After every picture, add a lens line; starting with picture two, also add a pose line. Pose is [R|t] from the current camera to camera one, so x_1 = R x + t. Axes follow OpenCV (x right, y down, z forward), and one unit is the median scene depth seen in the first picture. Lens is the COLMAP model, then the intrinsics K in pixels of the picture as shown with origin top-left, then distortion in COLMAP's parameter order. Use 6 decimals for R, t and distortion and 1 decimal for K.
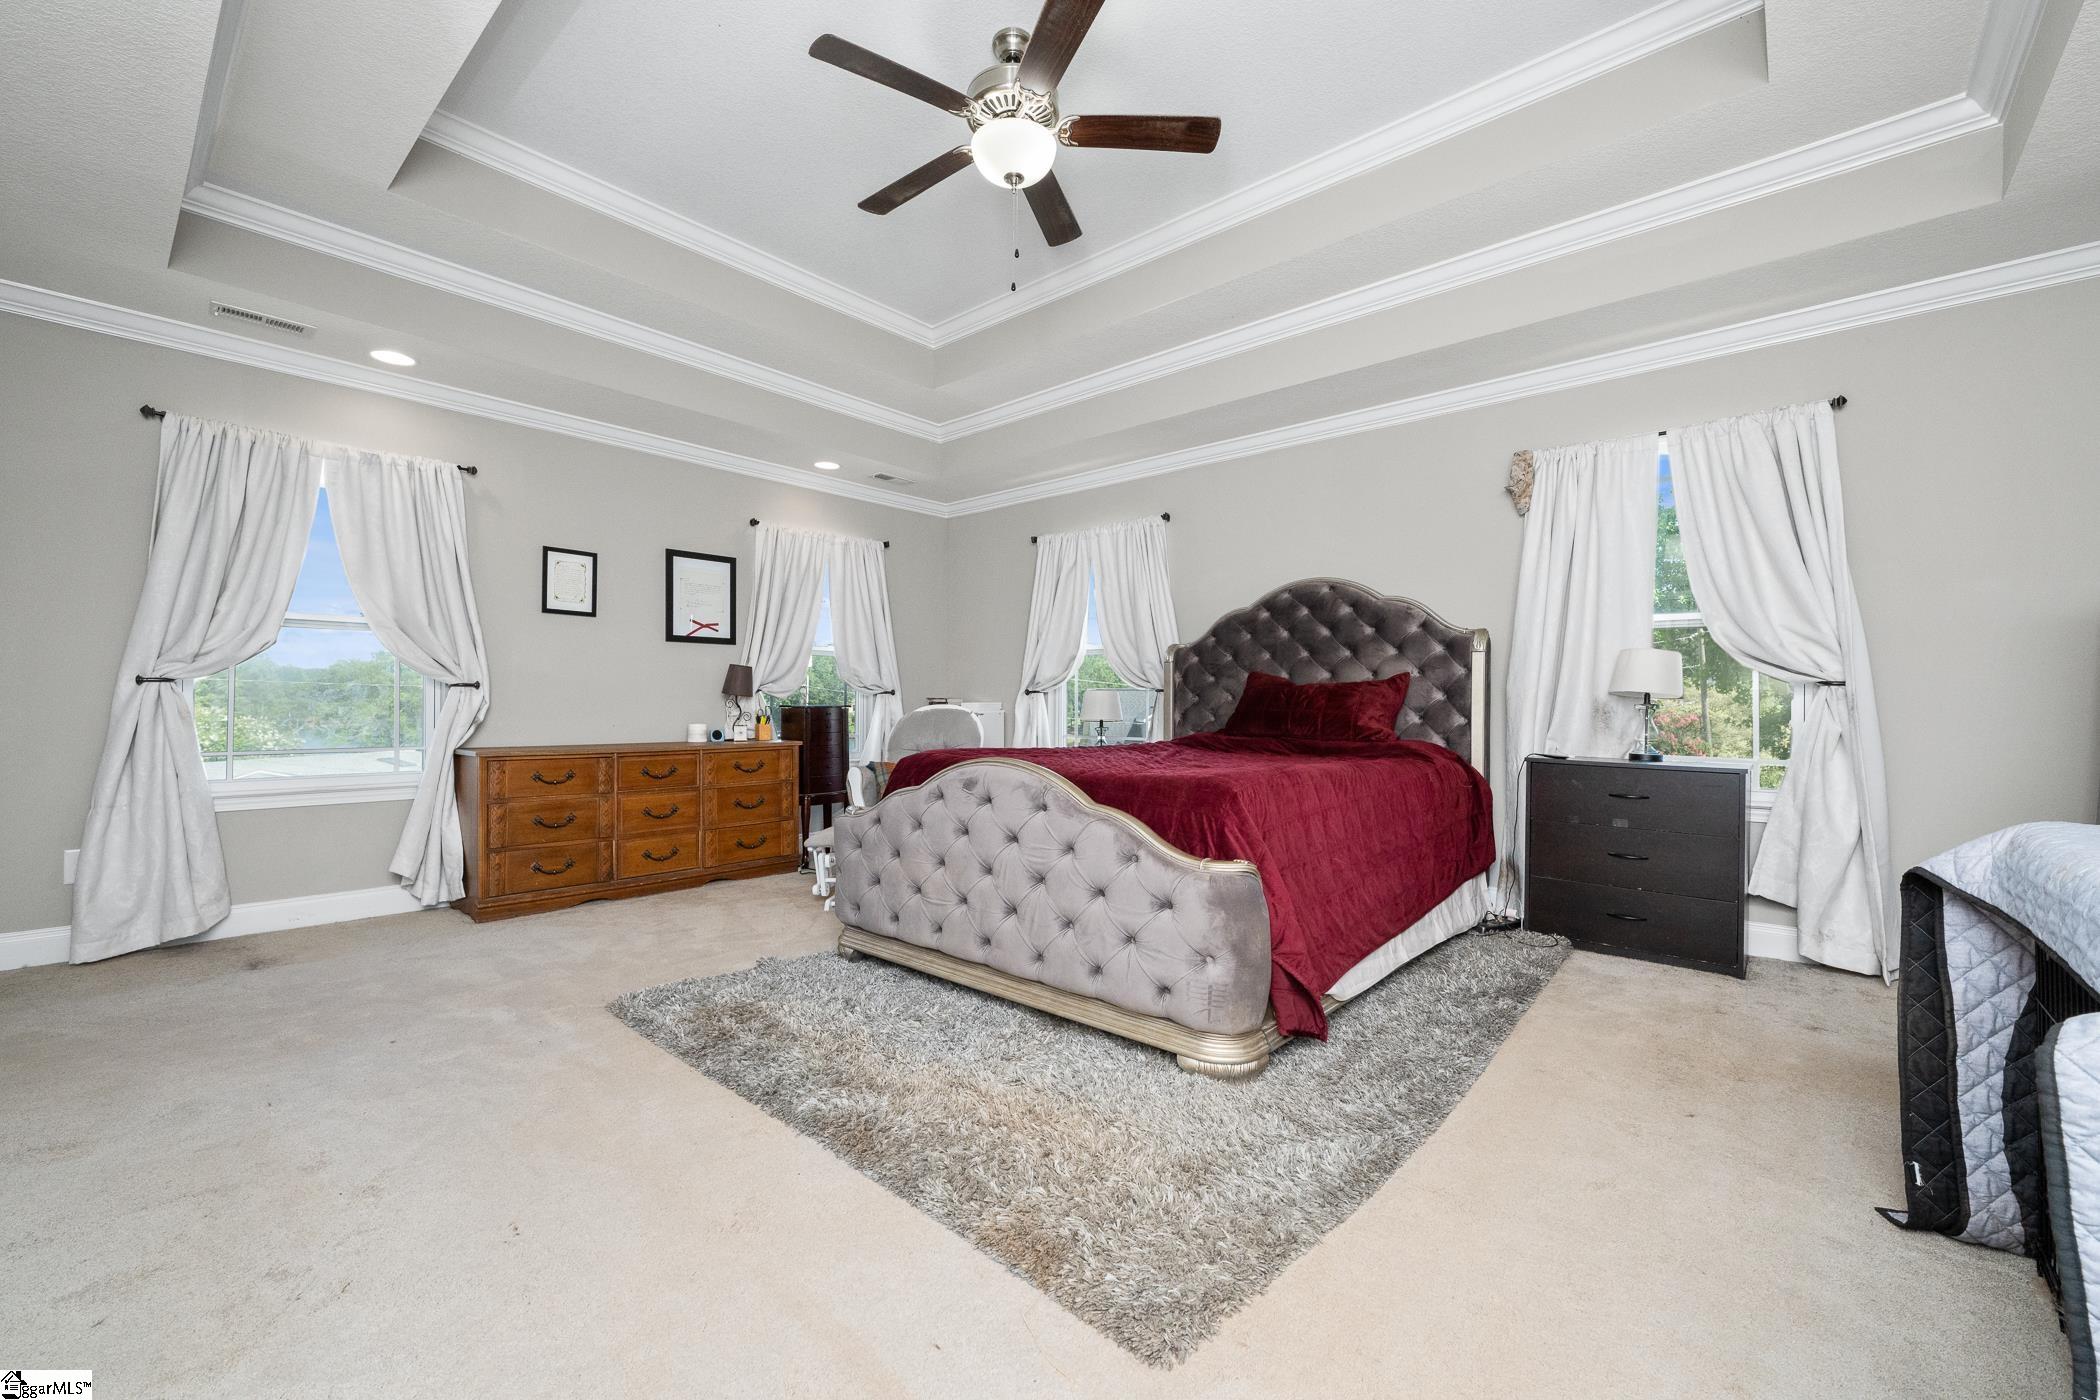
lens RADIAL K [[818.9, 0, 1057.0], [0, 818.9, 694.3], [0, 0, 1]] dist [-0.000379, -0.000089]
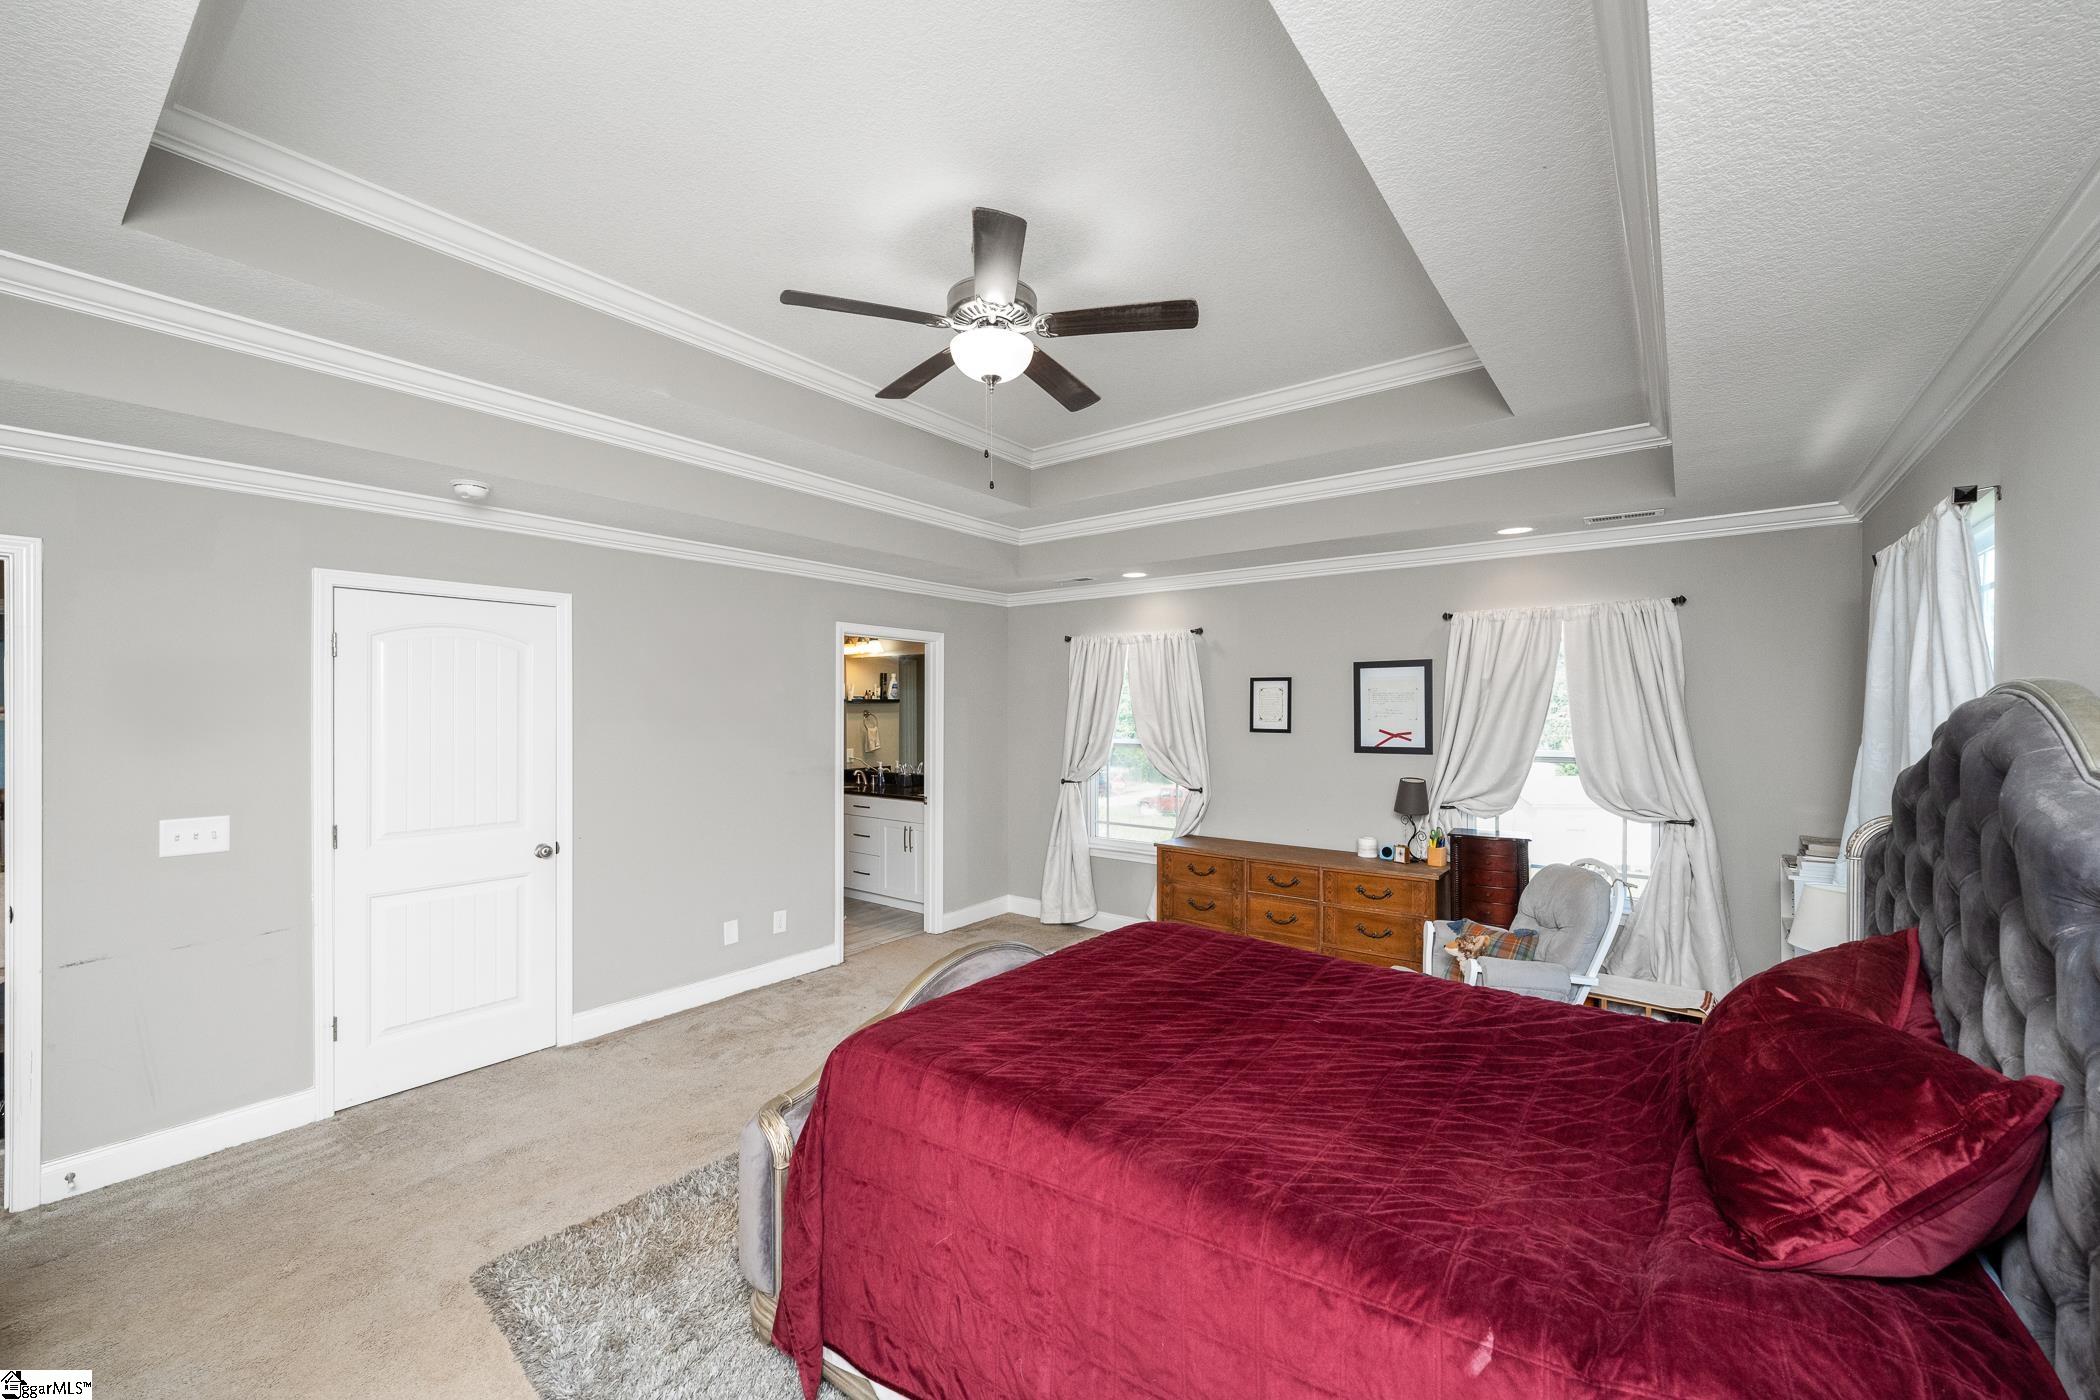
lens RADIAL K [[840.3, 0, 1045.2], [0, 840.3, 712.1], [0, 0, 1]] dist [-0.002363, 0.000175]
pose [[0.077458, -0.000197, -0.996996, 0.538120], [0.004386, 0.999990, 0.000143, -0.117167], [0.996986, -0.004384, 0.077458, 0.533285]]
